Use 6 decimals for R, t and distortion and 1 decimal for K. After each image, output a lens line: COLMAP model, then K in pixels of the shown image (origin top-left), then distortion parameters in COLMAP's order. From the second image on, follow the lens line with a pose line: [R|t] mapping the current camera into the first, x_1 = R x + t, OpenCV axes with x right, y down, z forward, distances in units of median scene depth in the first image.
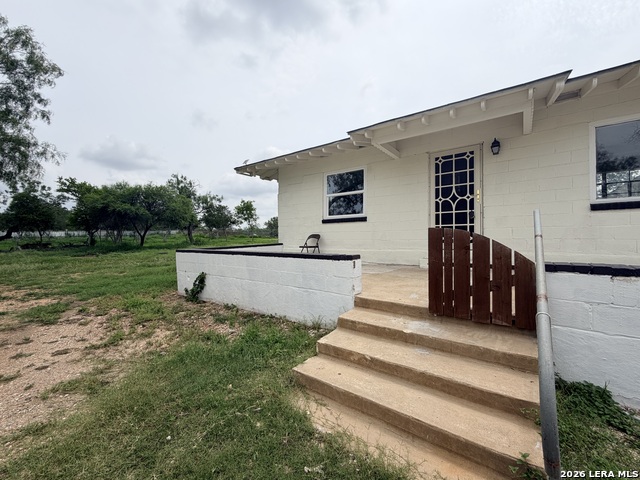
lens RADIAL K [[257.4, 0, 318.9], [0, 257.4, 238.6], [0, 0, 1]] dist [-0.002167, 0.000170]
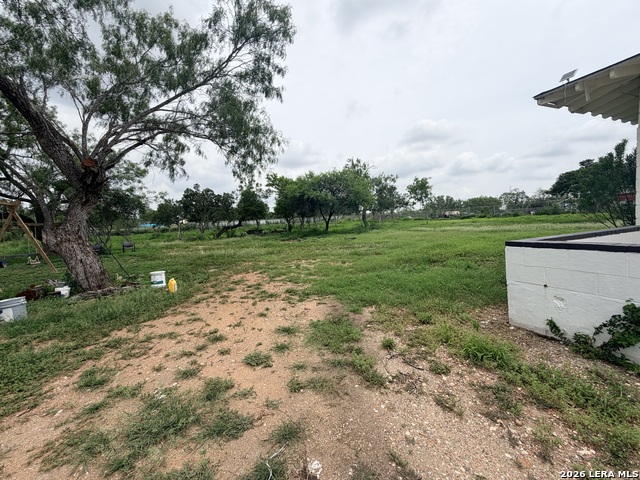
lens RADIAL K [[257.4, 0, 320.9], [0, 257.4, 239.2], [0, 0, 1]] dist [-0.002167, 0.000170]
pose [[0.851264, 0.006954, -0.524691, -0.441829], [0.028947, 0.997767, 0.060187, -0.005957], [0.523938, -0.066423, 0.849162, 0.253235]]
